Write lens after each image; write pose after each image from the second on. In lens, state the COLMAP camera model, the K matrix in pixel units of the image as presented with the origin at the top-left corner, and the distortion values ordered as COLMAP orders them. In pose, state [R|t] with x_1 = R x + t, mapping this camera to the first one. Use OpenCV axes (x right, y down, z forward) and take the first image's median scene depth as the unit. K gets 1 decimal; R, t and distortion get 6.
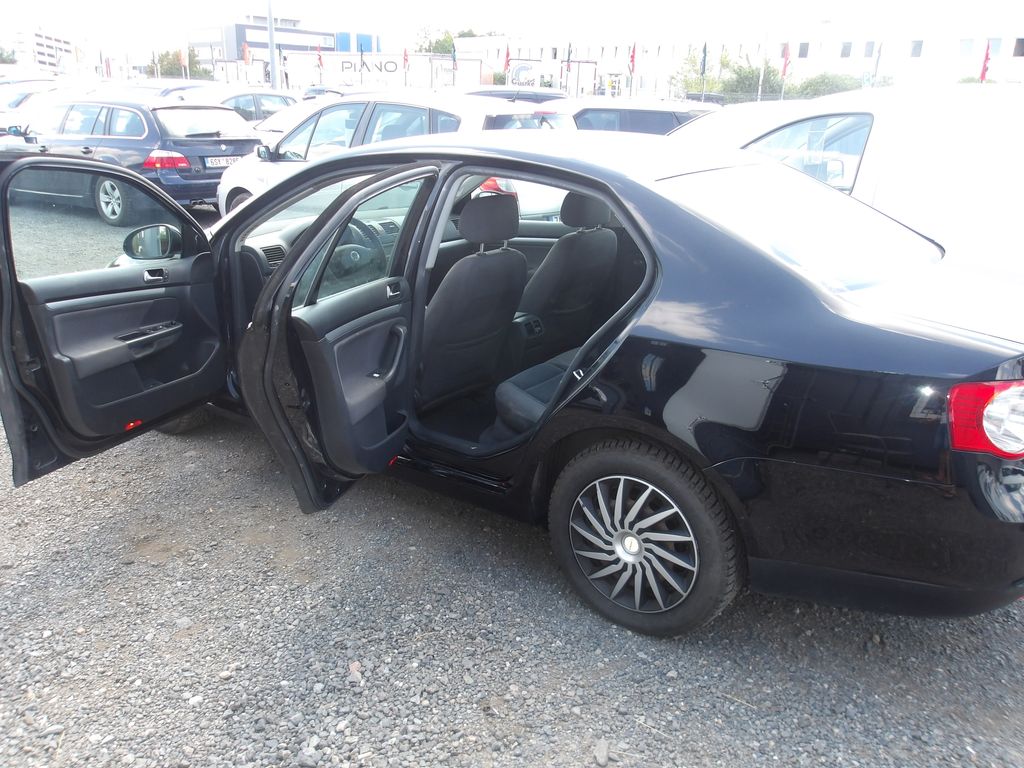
lens RADIAL K [[815.3, 0, 512.0], [0, 815.3, 384.0], [0, 0, 1]] dist [0.006353, -0.017430]
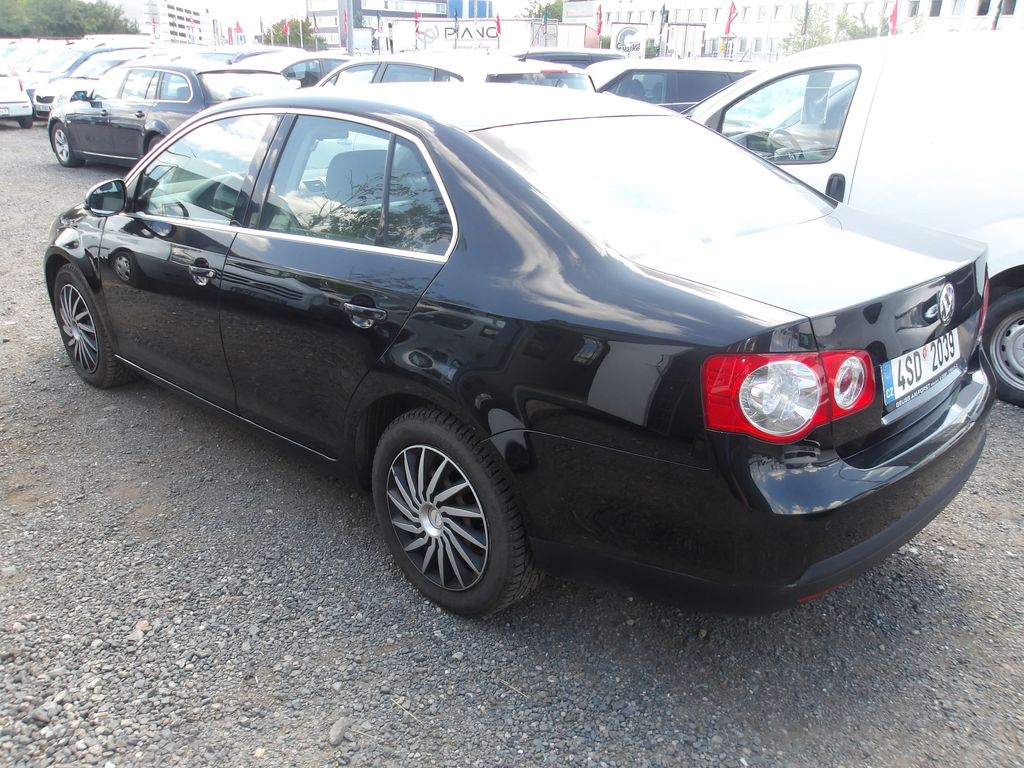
lens RADIAL K [[815.3, 0, 512.0], [0, 815.3, 384.0], [0, 0, 1]] dist [0.006353, -0.017430]
pose [[0.993530, 0.034680, -0.108148, 0.343161], [-0.030682, 0.998791, 0.038409, 0.001390], [0.109349, -0.034842, 0.993393, 0.072576]]
